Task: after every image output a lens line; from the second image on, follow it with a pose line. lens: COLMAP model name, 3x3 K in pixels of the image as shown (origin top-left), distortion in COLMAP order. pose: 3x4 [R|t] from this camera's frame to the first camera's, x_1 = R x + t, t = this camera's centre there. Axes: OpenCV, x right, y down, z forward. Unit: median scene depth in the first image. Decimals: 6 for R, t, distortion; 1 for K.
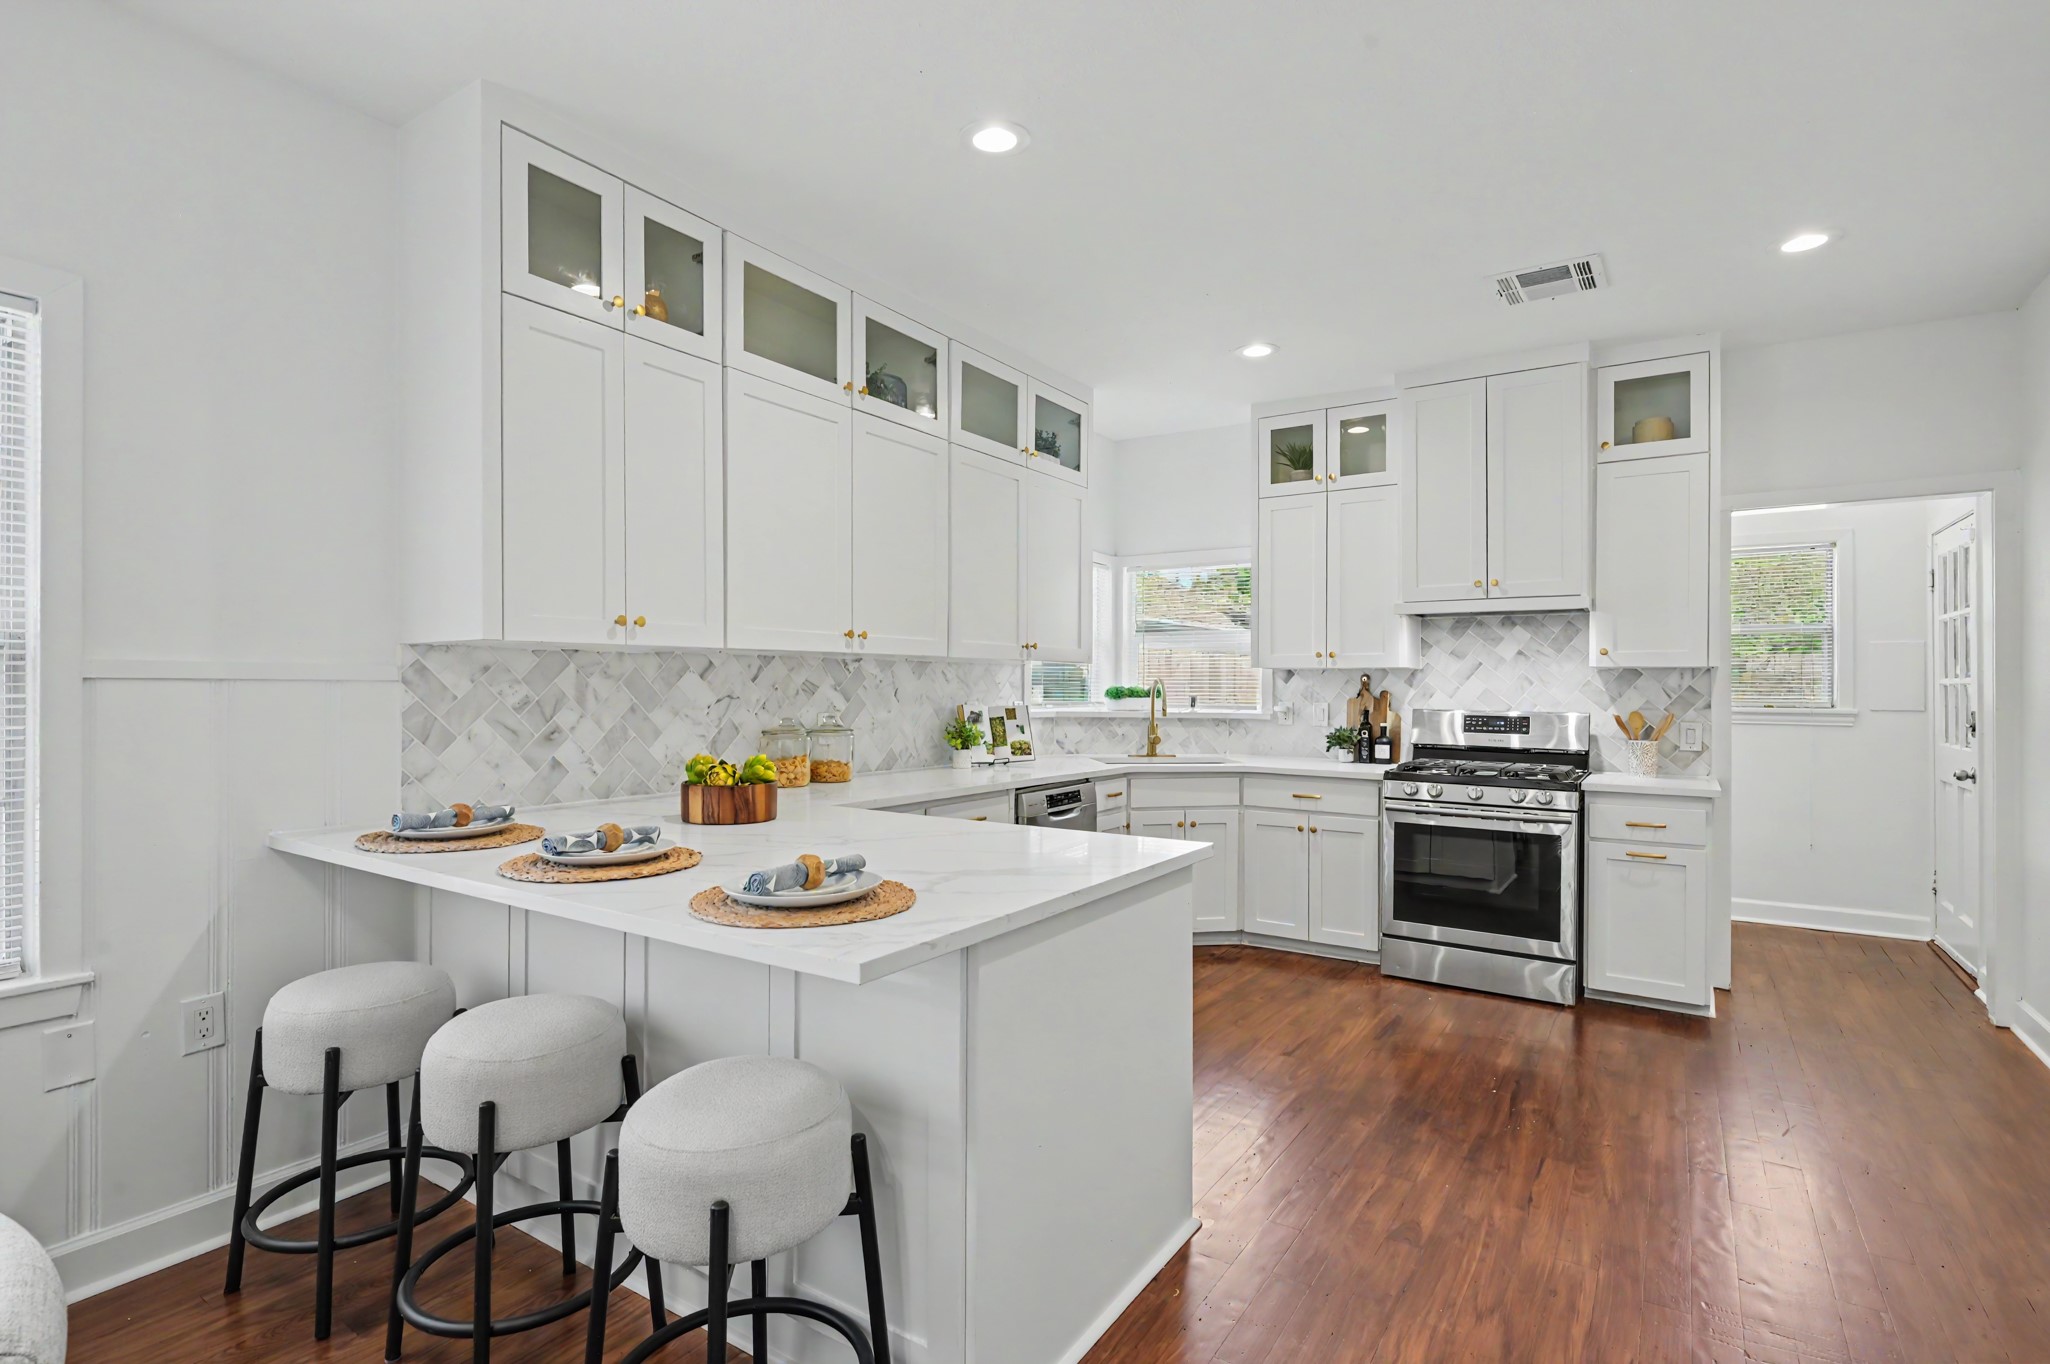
lens RADIAL K [[980.5, 0, 1022.4], [0, 980.5, 679.4], [0, 0, 1]] dist [-0.014180, 0.000298]
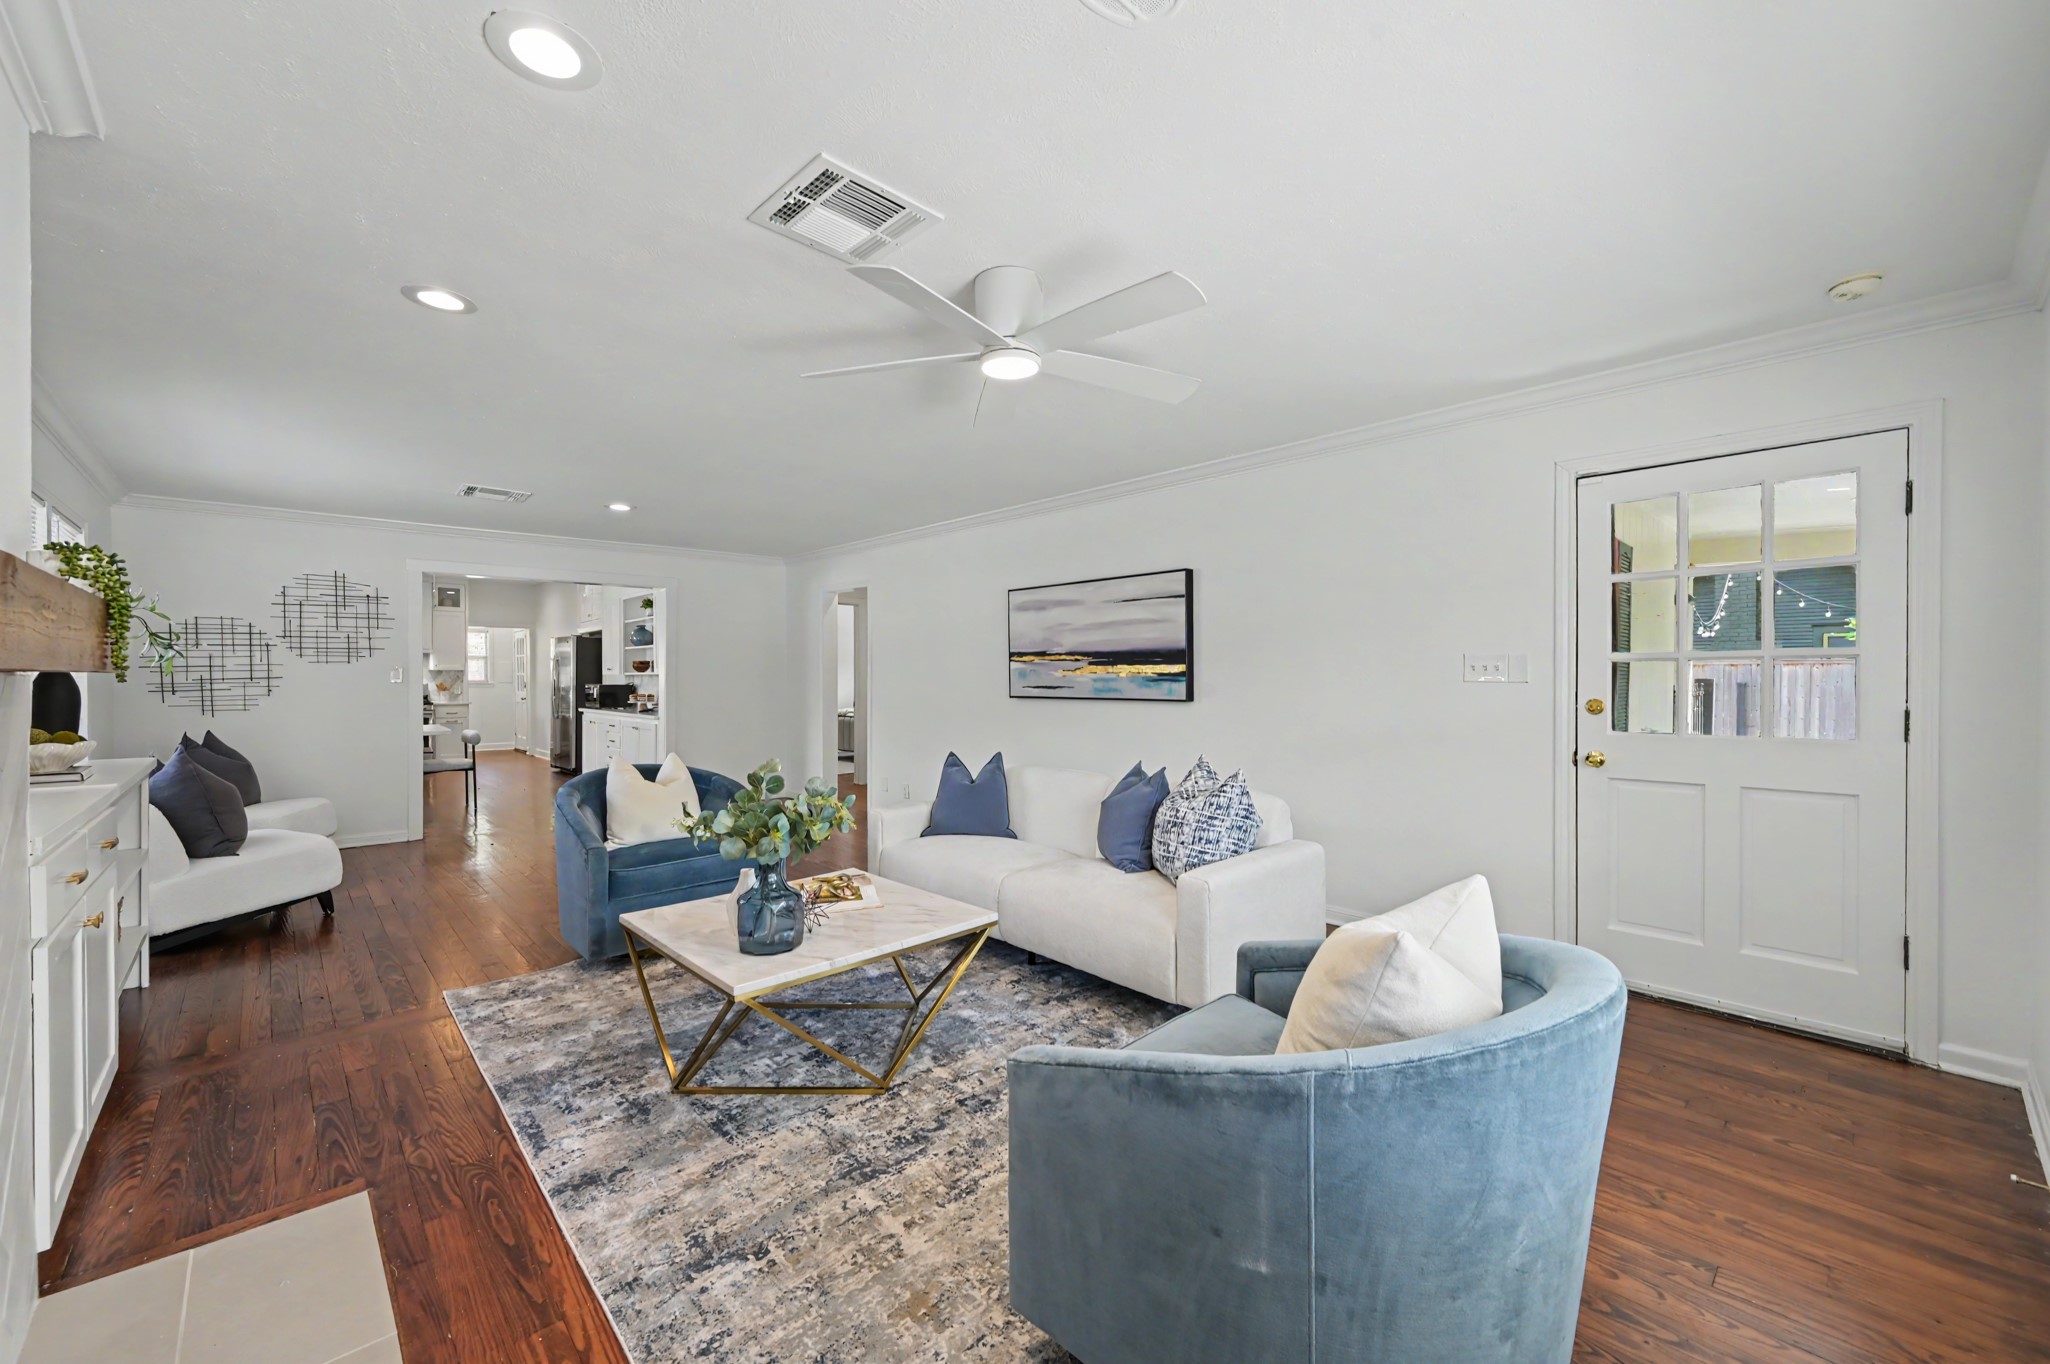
lens RADIAL K [[811.7, 0, 1029.2], [0, 811.7, 682.2], [0, 0, 1]] dist [-0.000035, 0.000038]
pose [[0.221757, -0.007563, 0.975073, -1.691879], [-0.008954, 0.999912, 0.009792, -0.017165], [-0.975061, -0.010903, 0.221670, -1.643836]]
